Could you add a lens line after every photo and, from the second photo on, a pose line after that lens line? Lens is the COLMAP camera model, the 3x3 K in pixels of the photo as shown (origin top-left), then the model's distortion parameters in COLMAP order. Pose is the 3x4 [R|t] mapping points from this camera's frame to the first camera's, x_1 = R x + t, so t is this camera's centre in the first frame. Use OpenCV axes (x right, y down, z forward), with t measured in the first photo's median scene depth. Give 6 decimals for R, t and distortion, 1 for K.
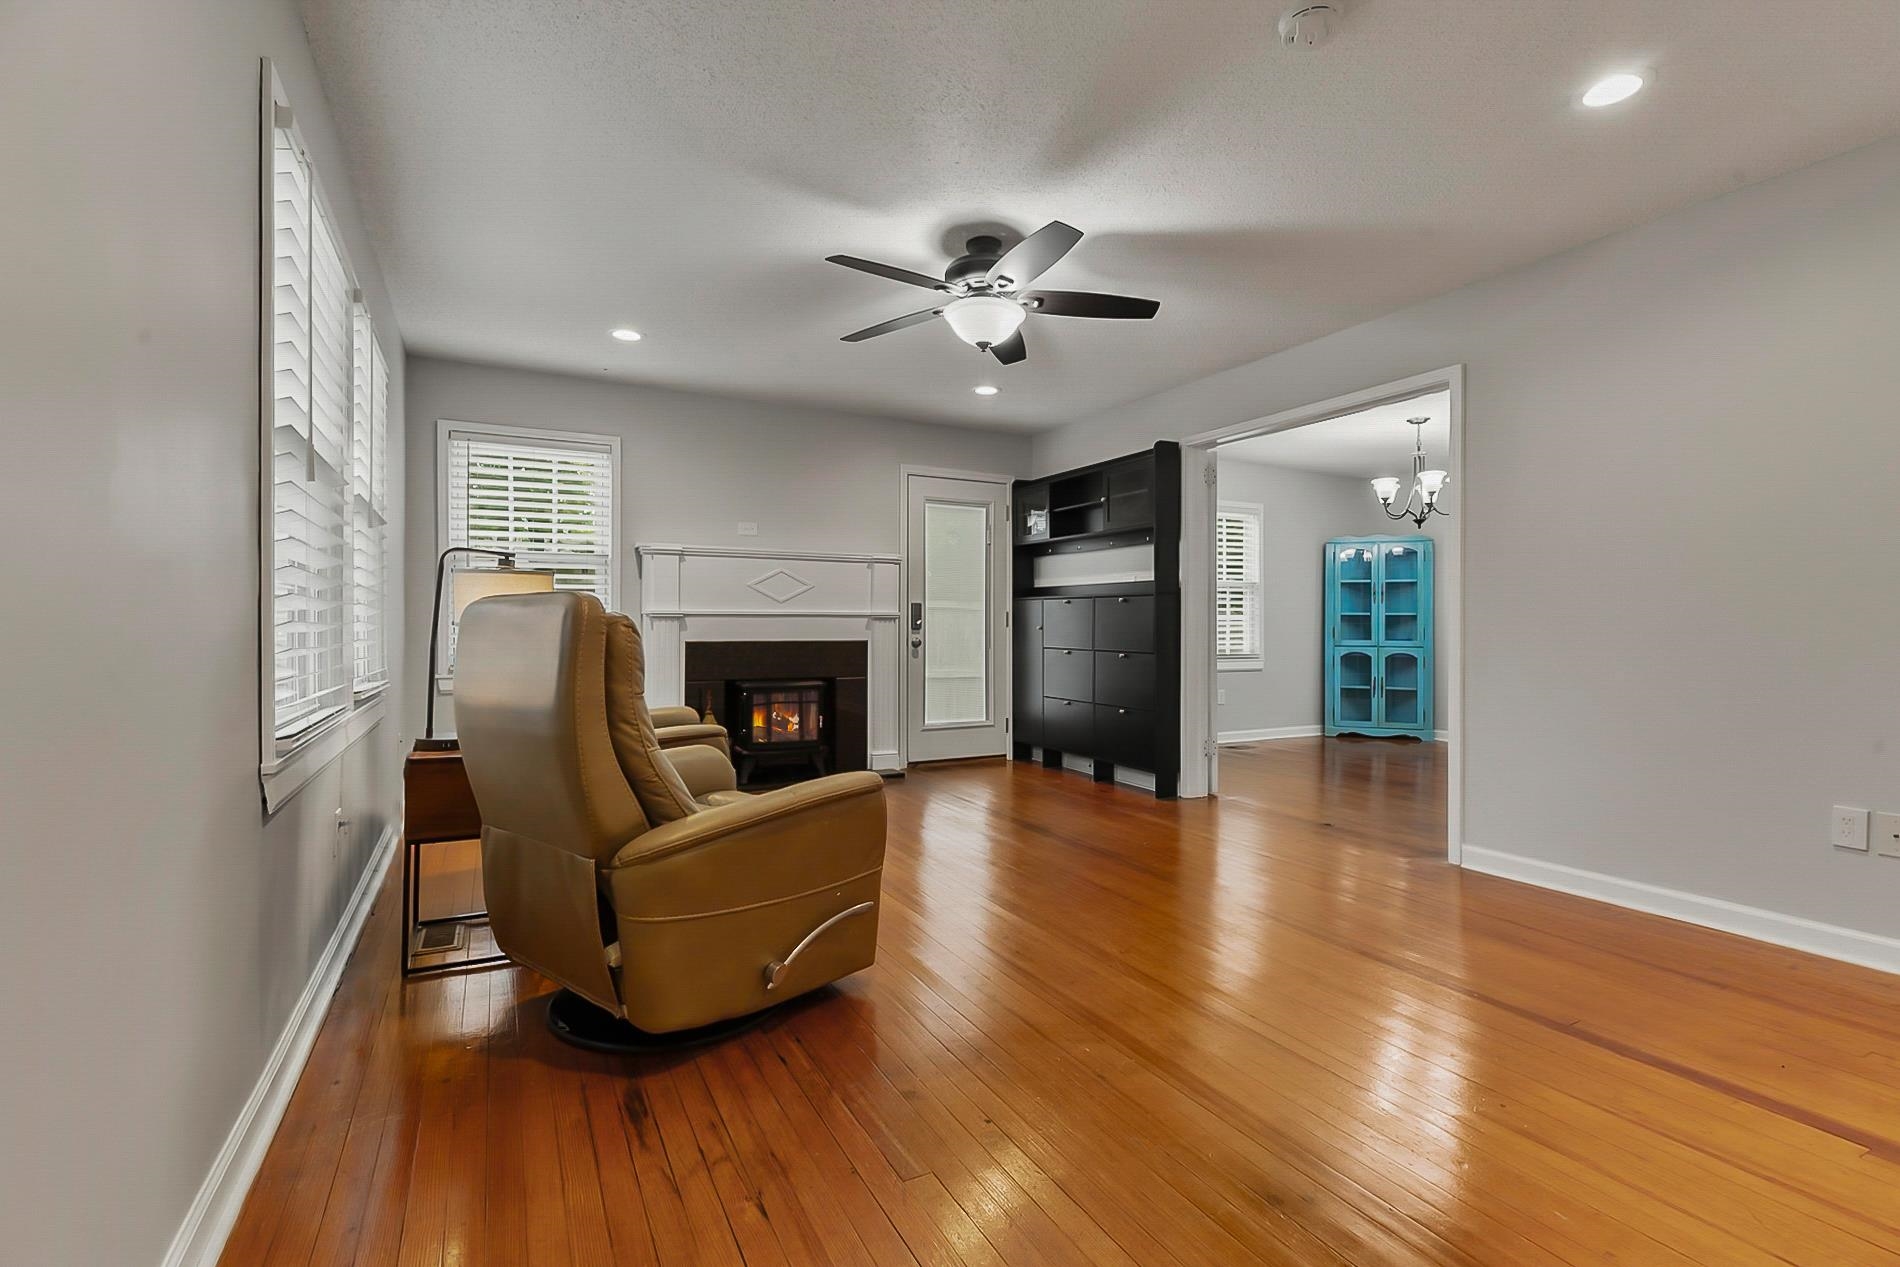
lens RADIAL K [[864.9, 0, 961.2], [0, 864.9, 626.1], [0, 0, 1]] dist [0.011069, -0.000305]
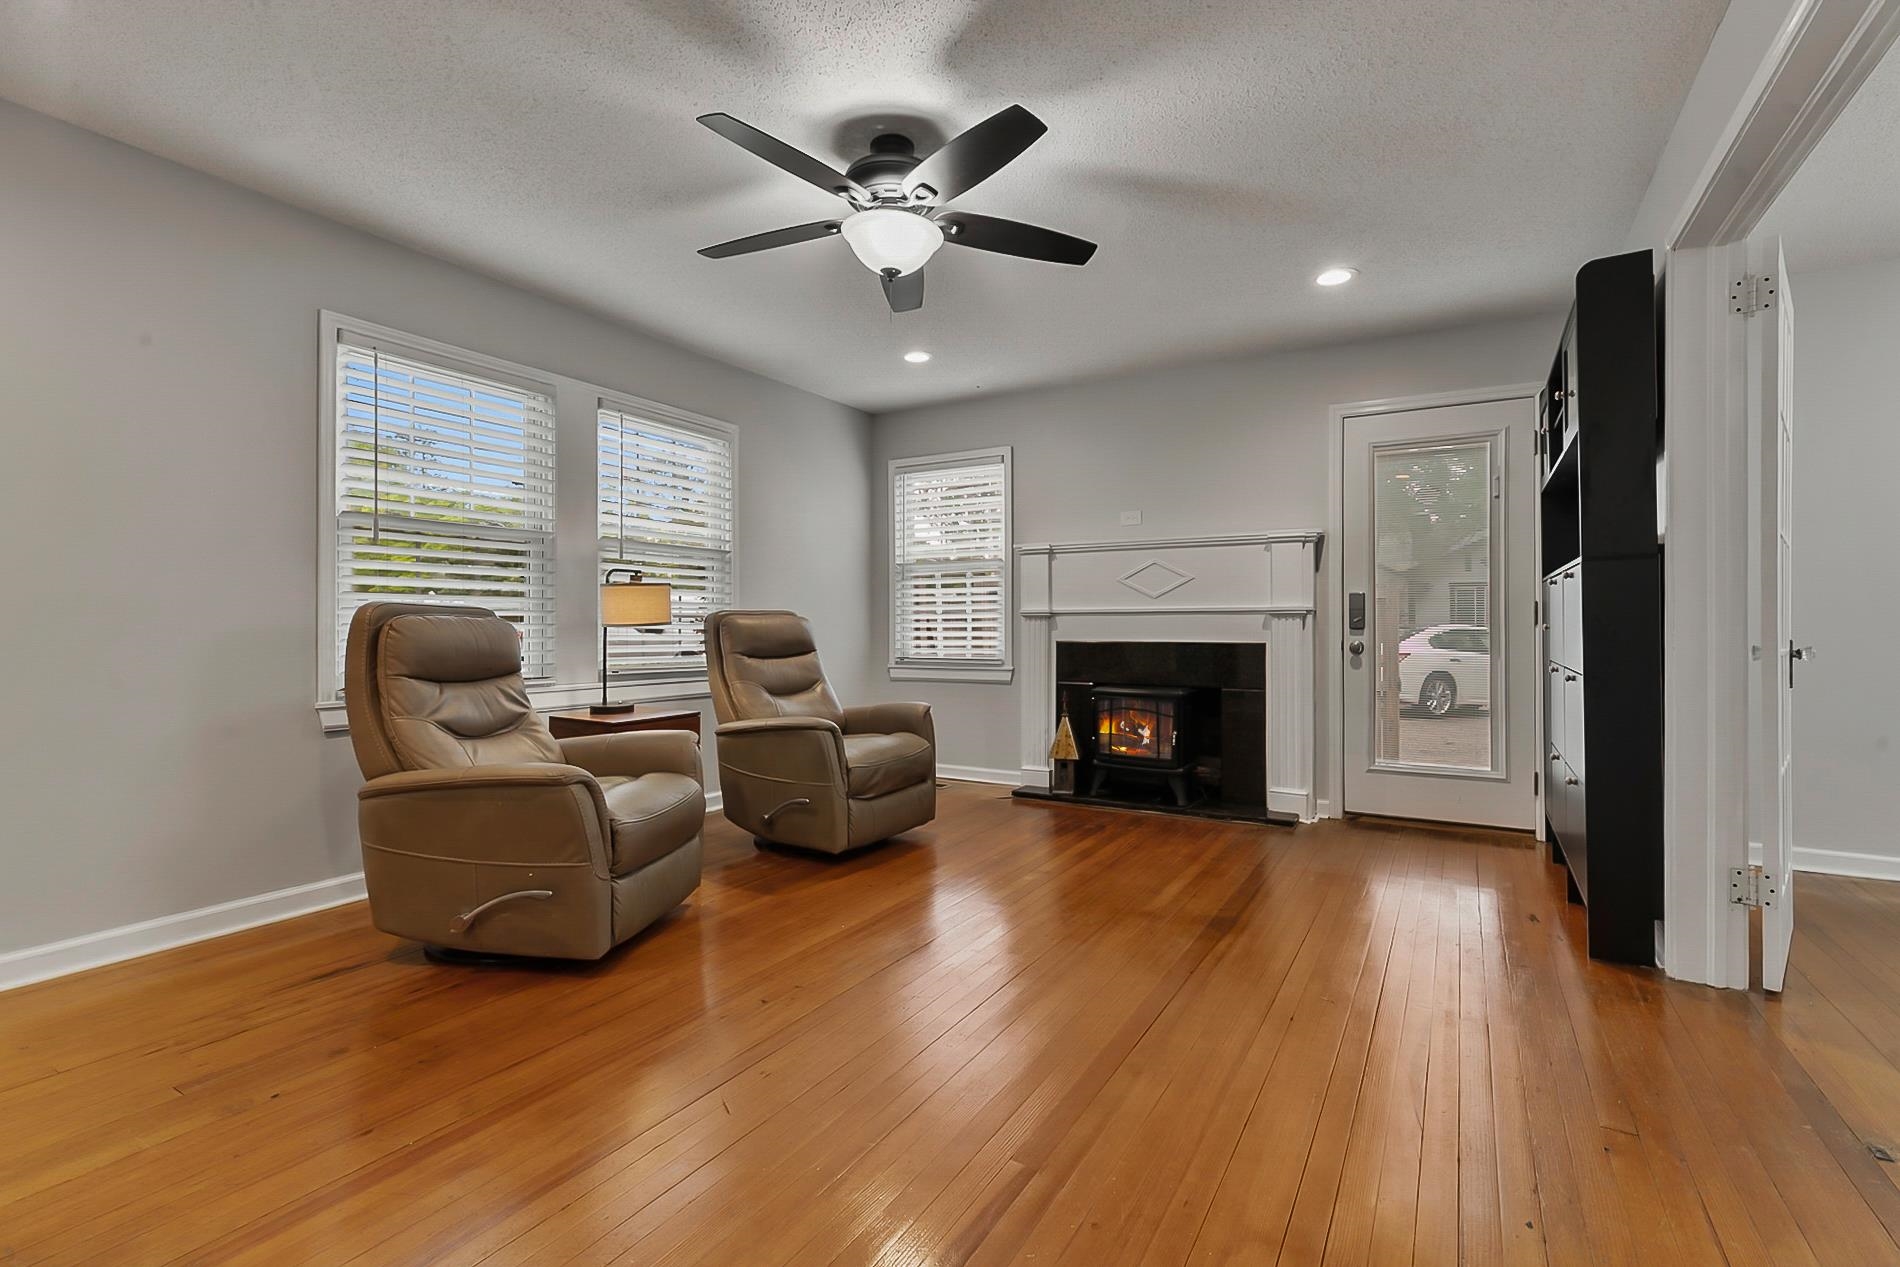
lens RADIAL K [[864.9, 0, 961.2], [0, 864.9, 626.1], [0, 0, 1]] dist [0.011069, -0.000305]
pose [[0.514741, 0.000781, -0.857345, 0.432750], [0.001073, 0.999998, 0.001555, -0.000484], [0.857345, -0.001721, 0.514739, 0.369816]]
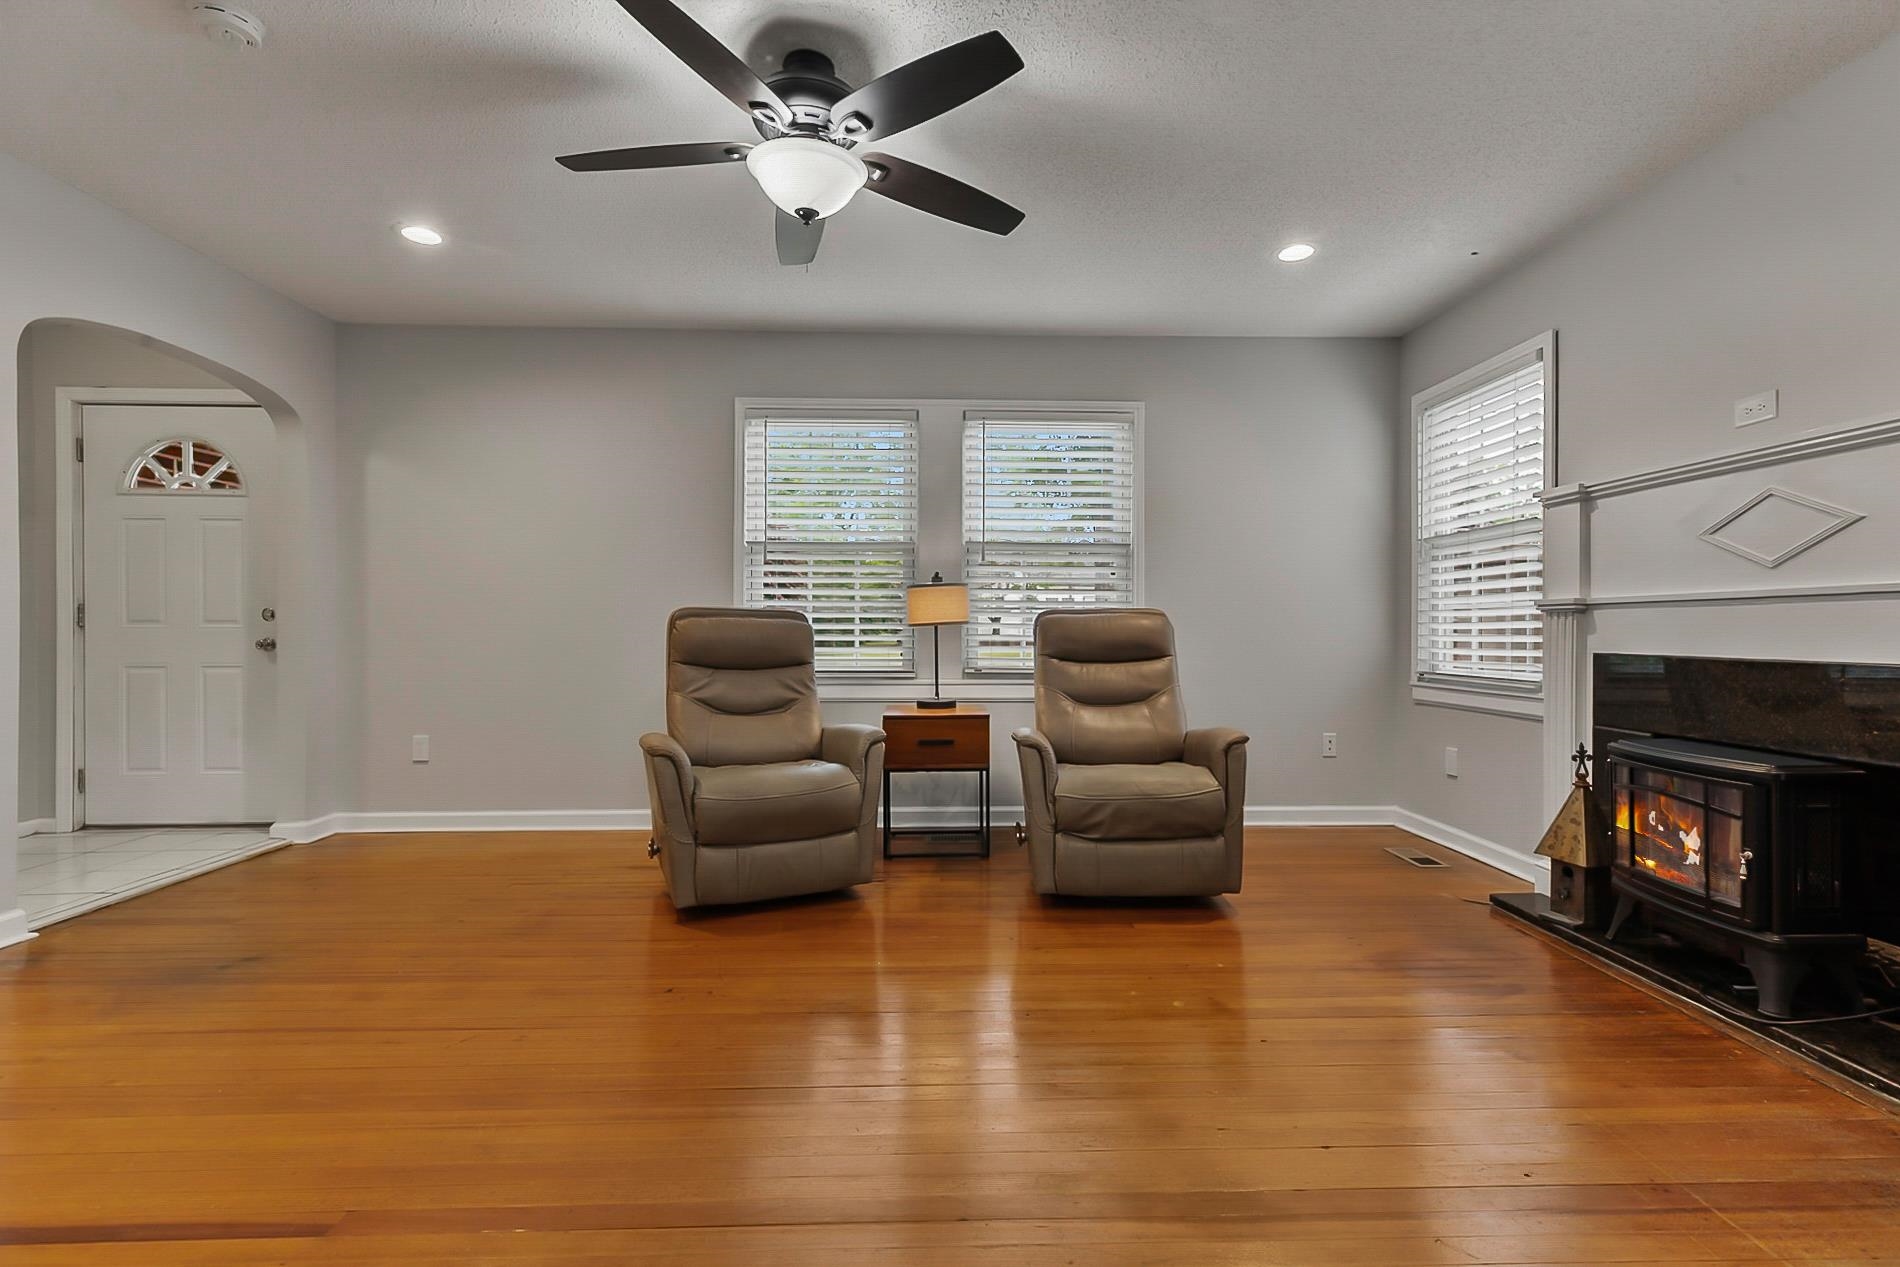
lens RADIAL K [[864.9, 0, 961.2], [0, 864.9, 626.1], [0, 0, 1]] dist [0.011069, -0.000305]
pose [[-0.458486, -0.004643, -0.888690, 0.339366], [-0.001121, 0.999989, -0.004646, 0.003511], [0.888701, -0.001134, -0.458485, 0.824945]]
